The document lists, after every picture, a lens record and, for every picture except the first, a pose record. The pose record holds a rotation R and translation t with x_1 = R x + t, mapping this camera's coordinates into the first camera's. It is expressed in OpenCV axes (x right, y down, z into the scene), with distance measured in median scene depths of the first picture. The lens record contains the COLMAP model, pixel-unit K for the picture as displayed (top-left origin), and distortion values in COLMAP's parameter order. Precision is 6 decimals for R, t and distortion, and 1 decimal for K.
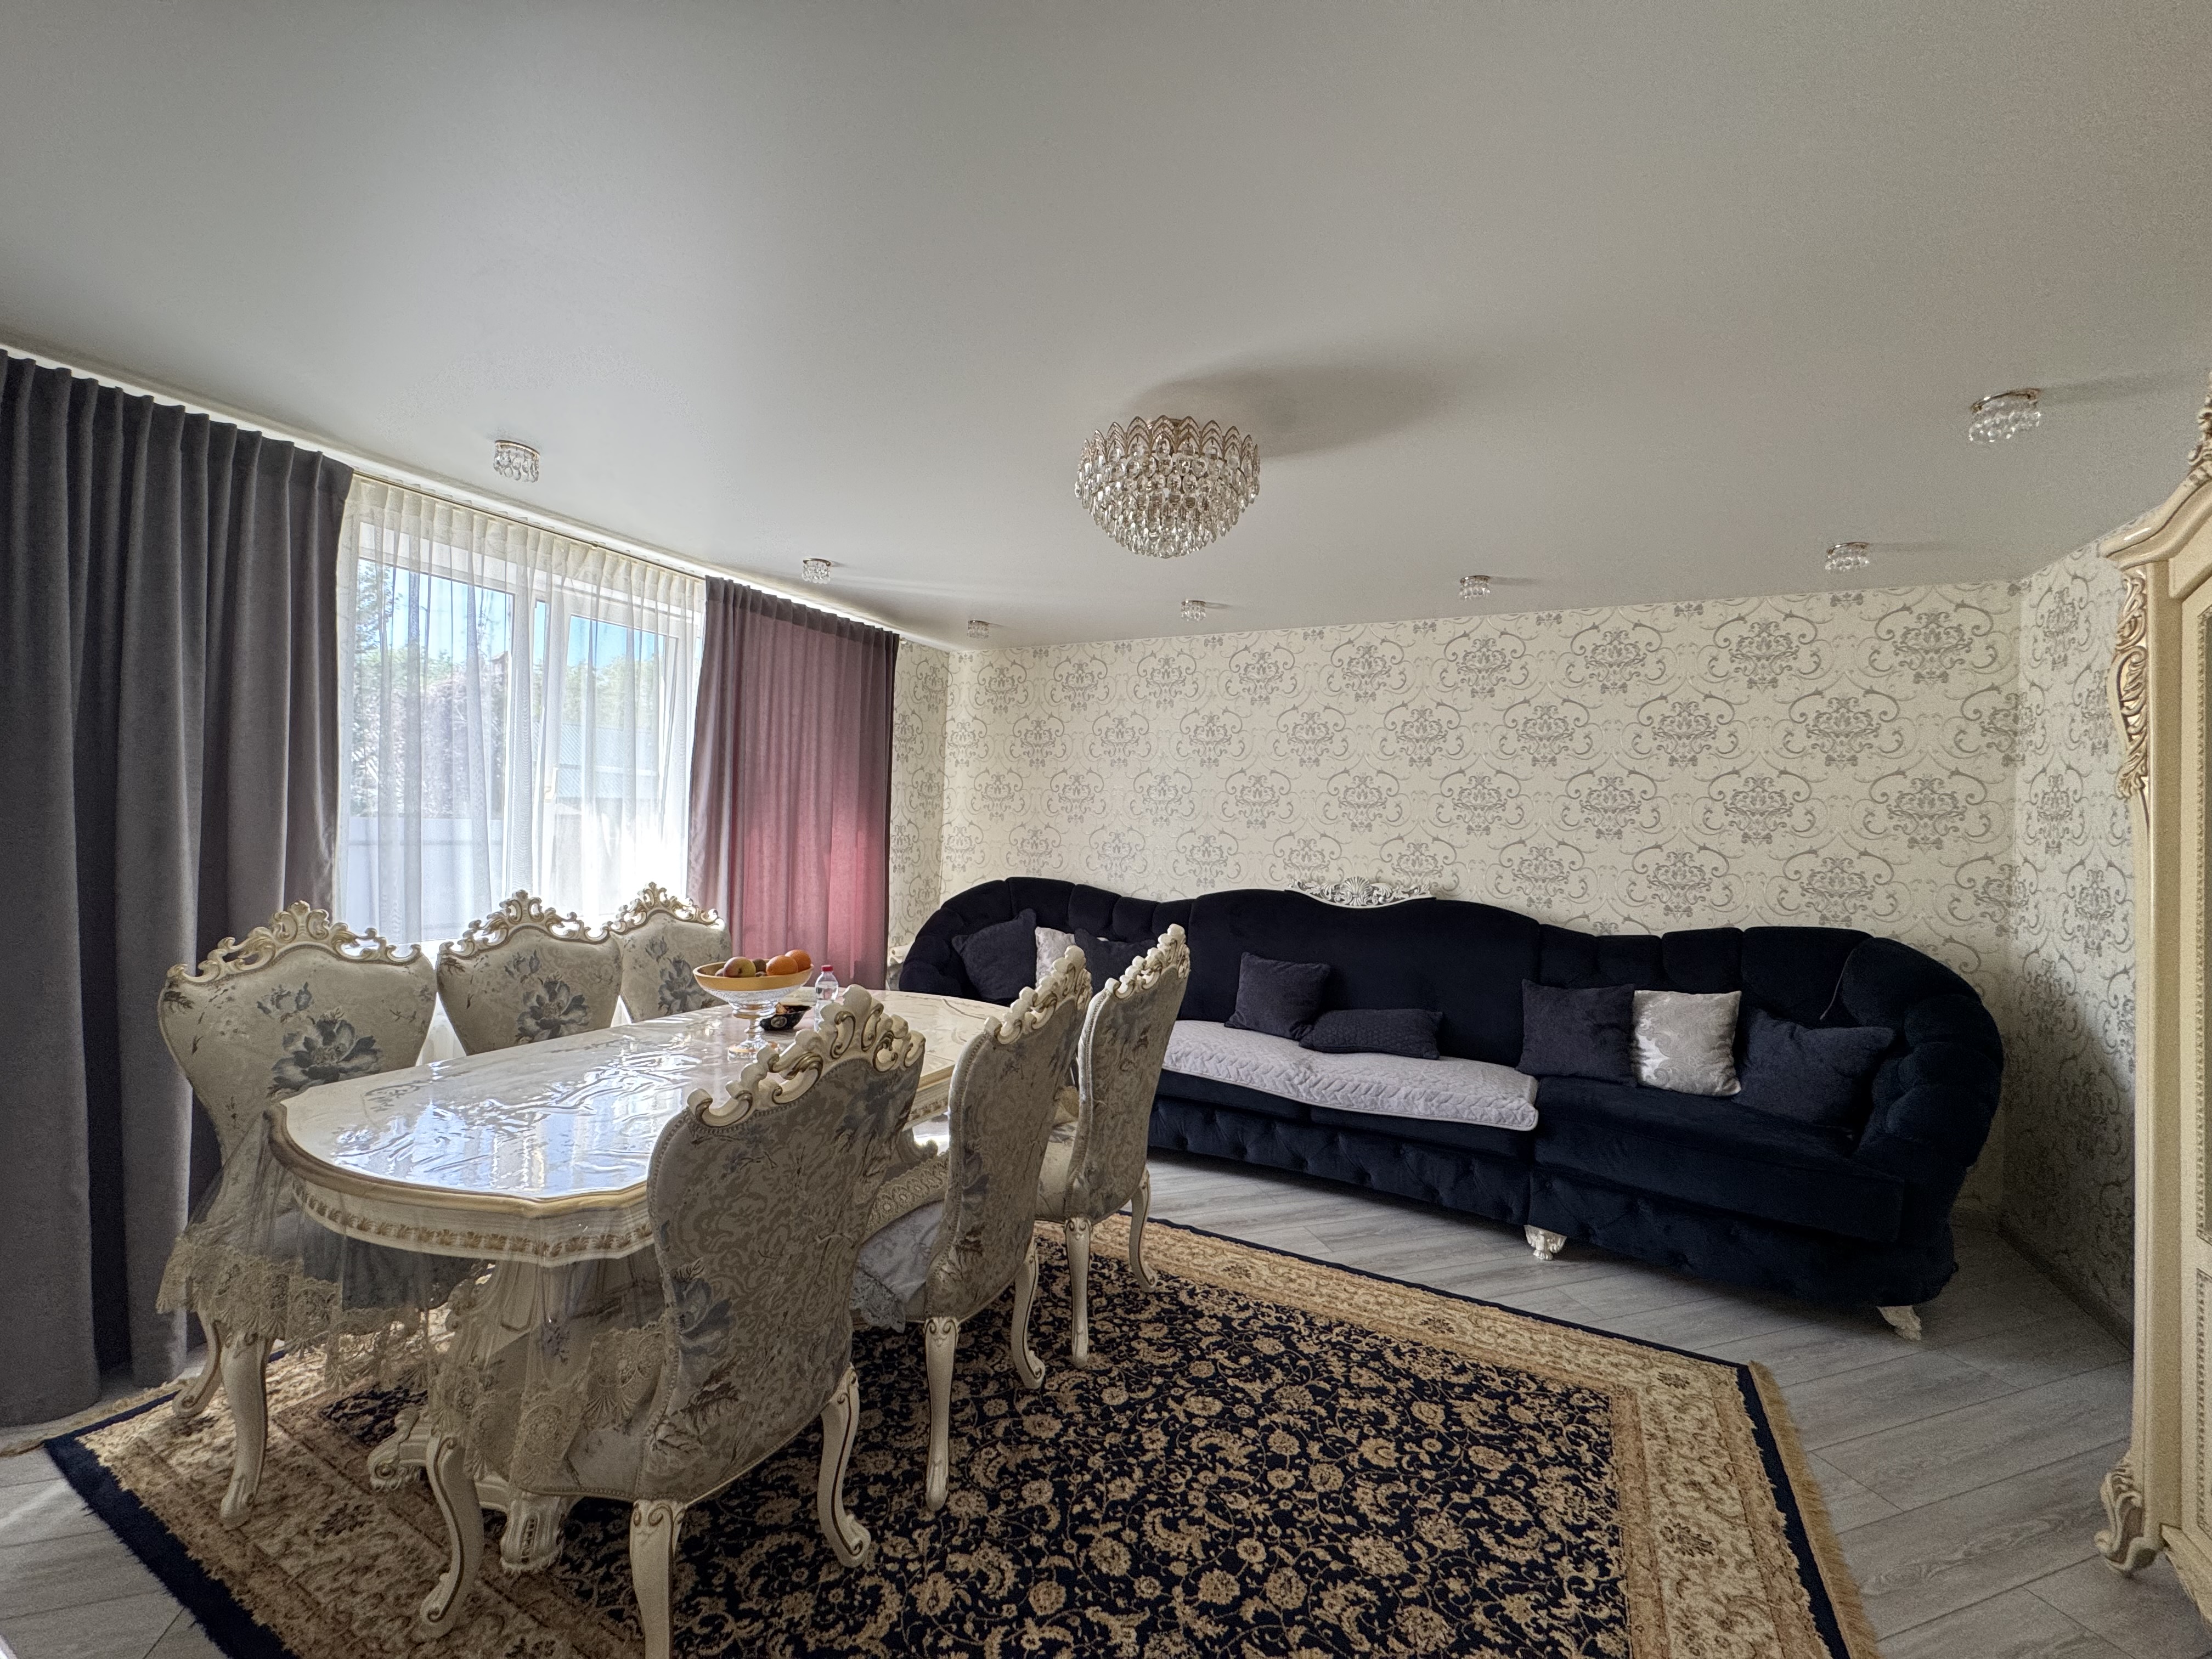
lens RADIAL K [[879.1, 0, 1110.1], [0, 879.1, 832.0], [0, 0, 1]] dist [-0.004451, 0.001086]
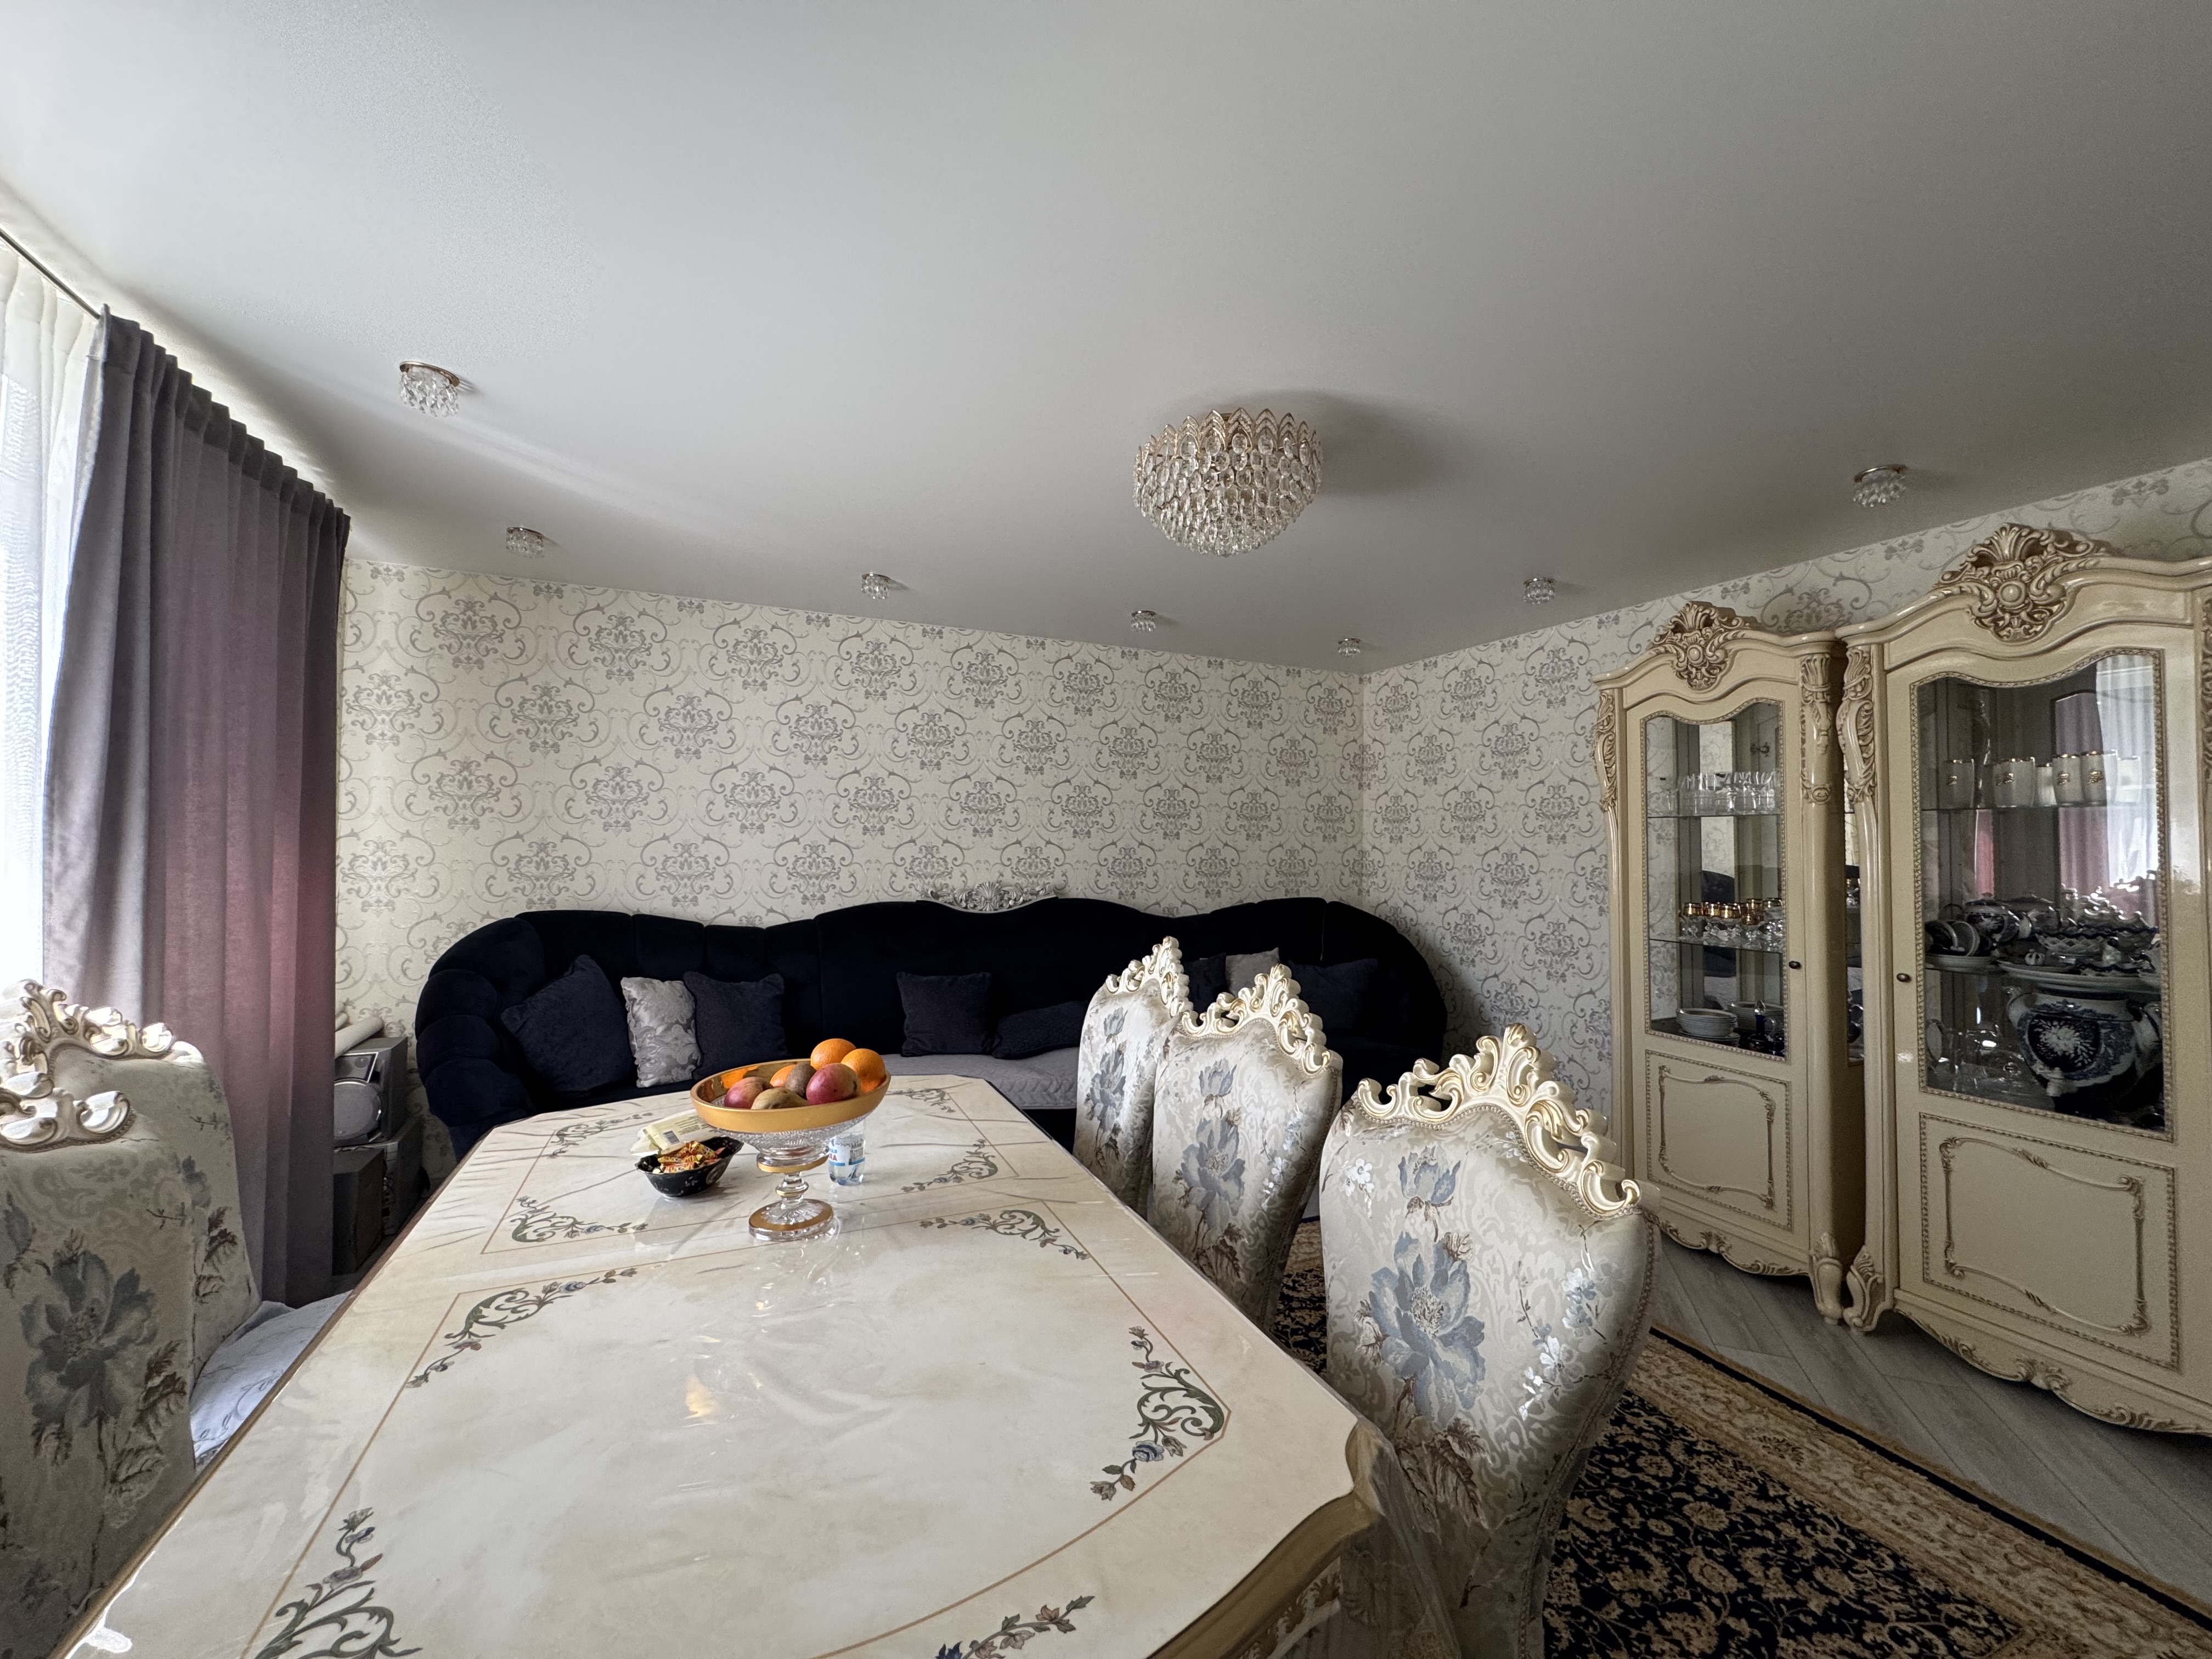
lens RADIAL K [[925.9, 0, 1115.4], [0, 925.9, 825.4], [0, 0, 1]] dist [-0.001106, -0.000187]
pose [[0.626694, -0.010597, 0.779194, -0.467518], [0.012255, 0.999918, 0.003743, -0.016514], [-0.779169, 0.007203, 0.626772, 0.225719]]
